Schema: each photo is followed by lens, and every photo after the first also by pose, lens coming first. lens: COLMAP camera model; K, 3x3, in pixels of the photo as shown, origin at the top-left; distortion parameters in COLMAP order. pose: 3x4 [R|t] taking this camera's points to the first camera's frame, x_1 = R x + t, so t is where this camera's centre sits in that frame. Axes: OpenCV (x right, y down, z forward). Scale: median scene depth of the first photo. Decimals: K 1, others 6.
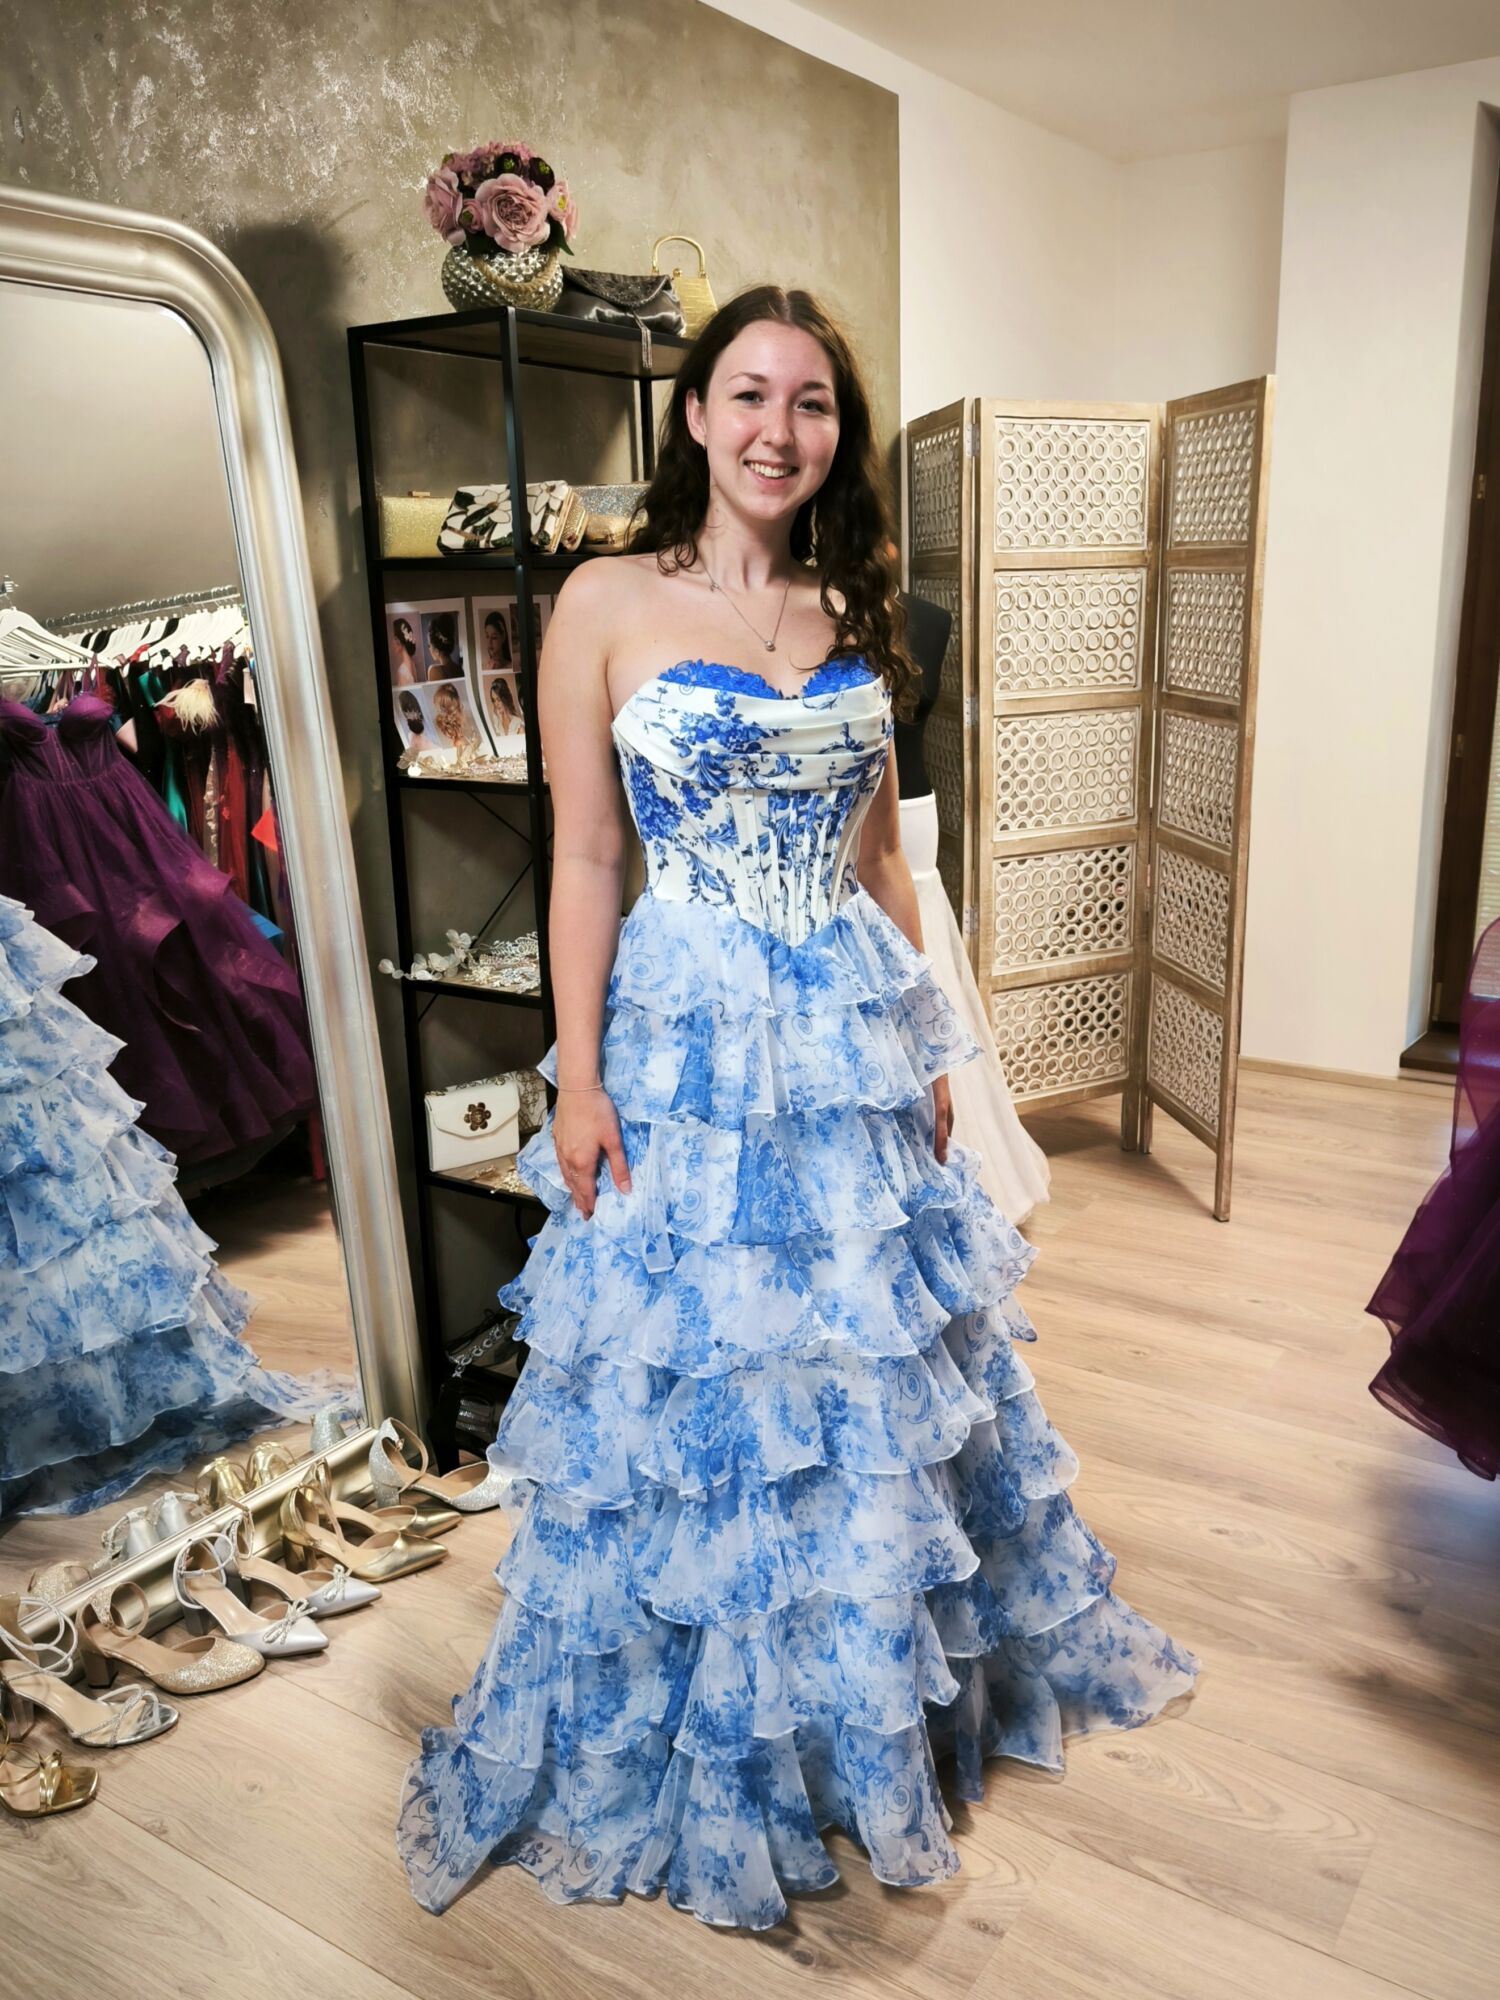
lens RADIAL K [[1646.1, 0, 768.3], [0, 1646.1, 1030.1], [0, 0, 1]] dist [0.002797, -0.000088]
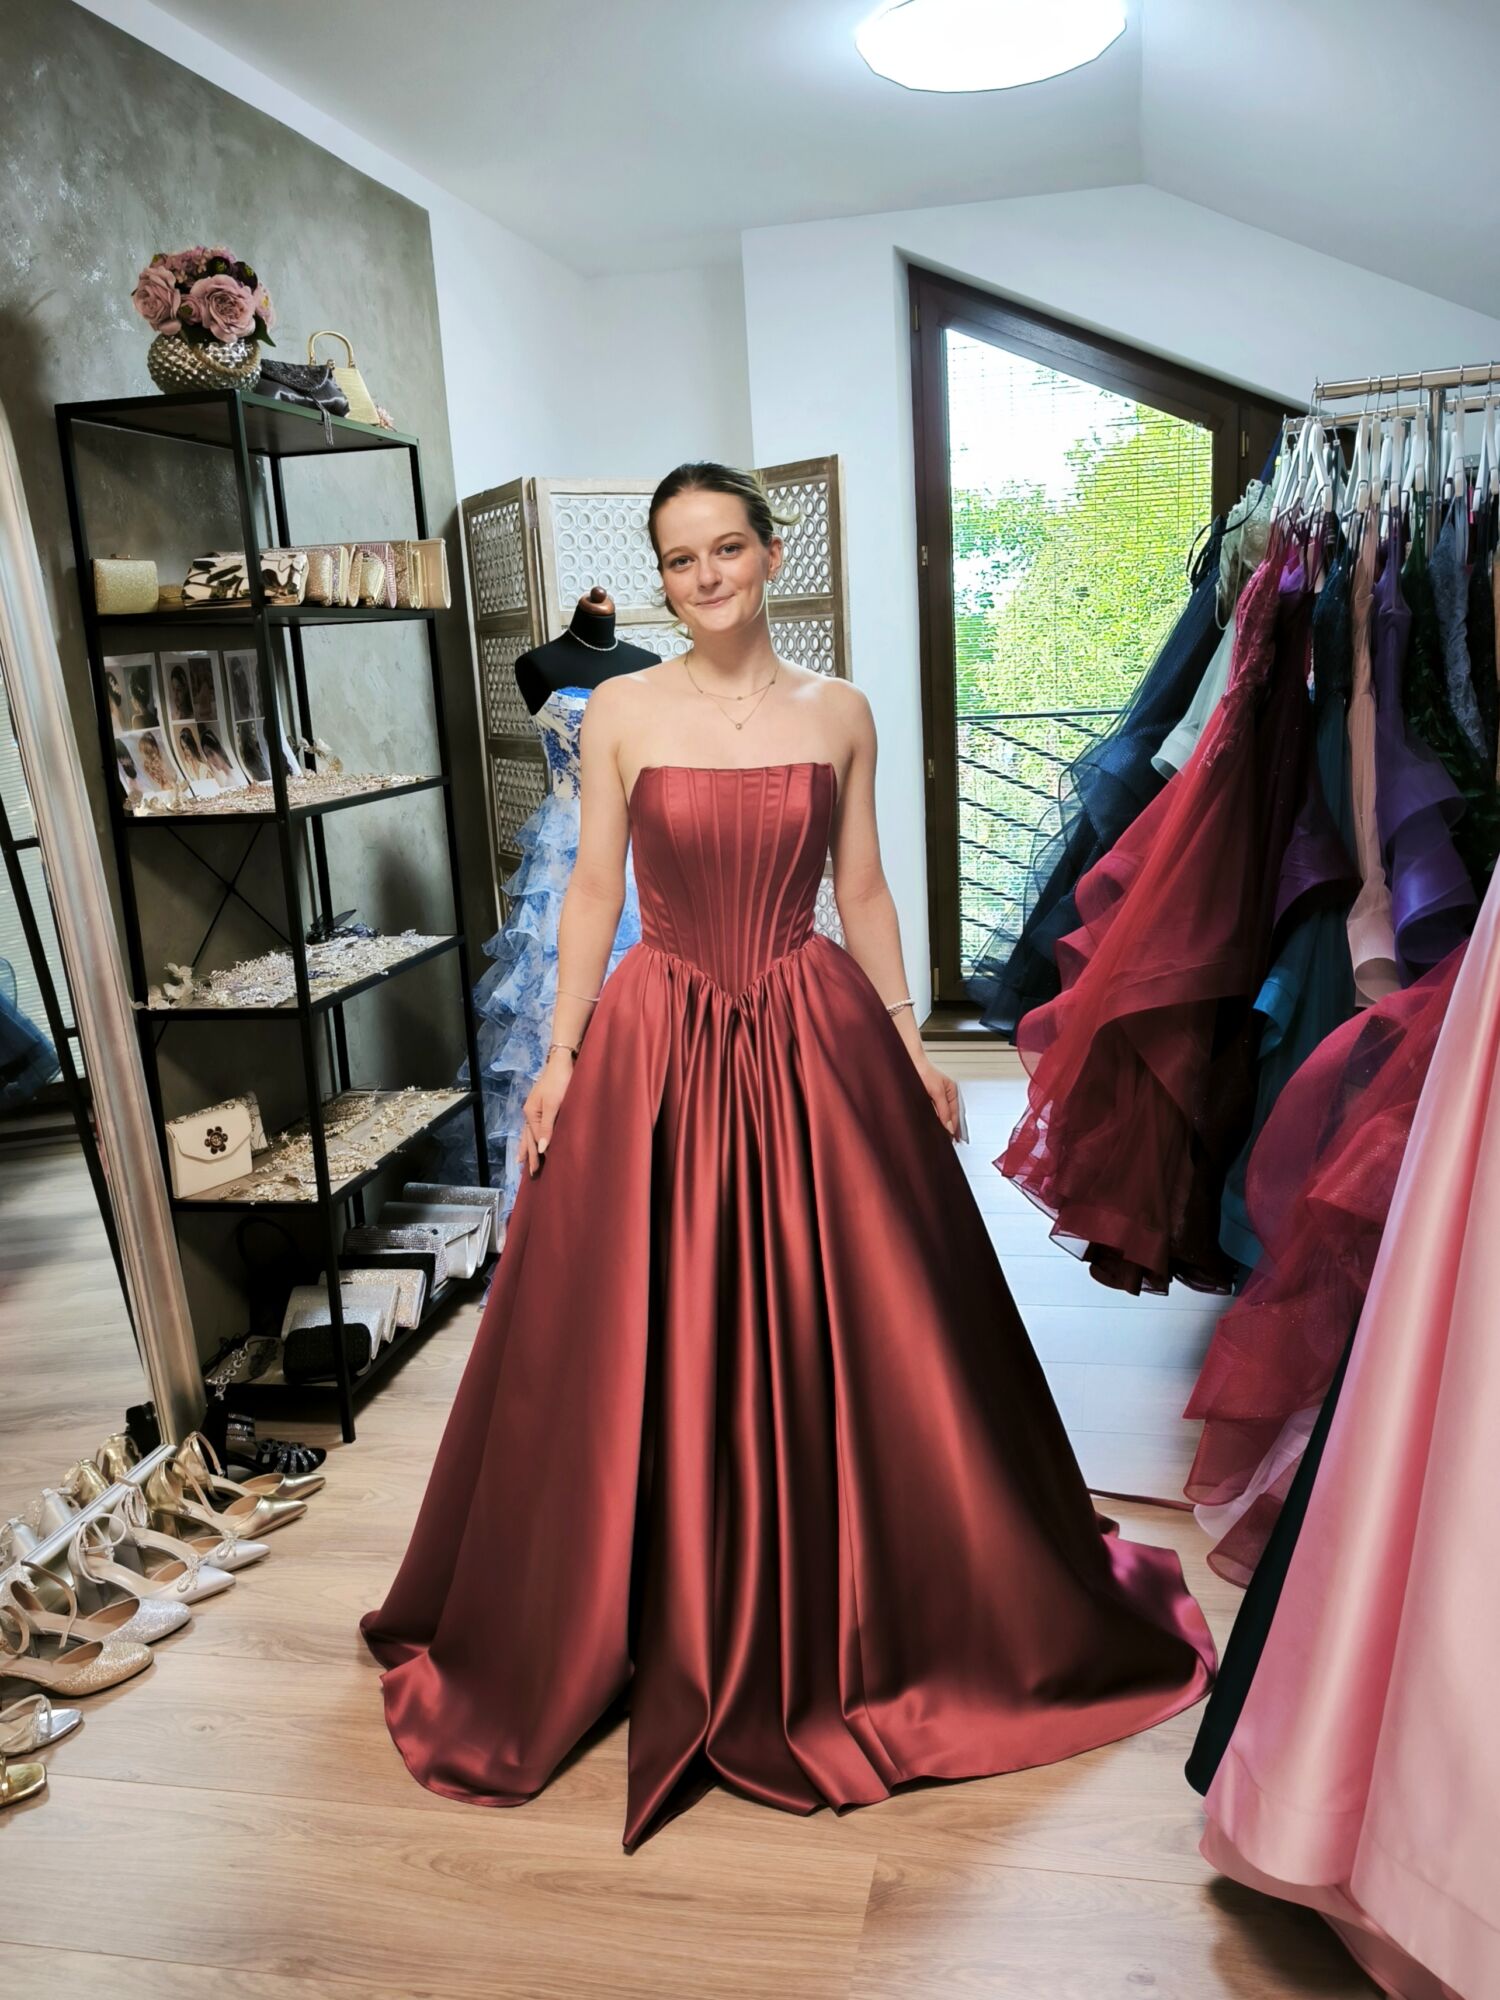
lens RADIAL K [[1744.0, 0, 755.5], [0, 1744.0, 1088.7], [0, 0, 1]] dist [-0.082684, 0.055267]
pose [[0.929183, -0.103597, 0.354805, -0.264847], [0.114688, 0.993348, -0.010312, 0.078743], [-0.351377, 0.050273, 0.934883, -0.173930]]
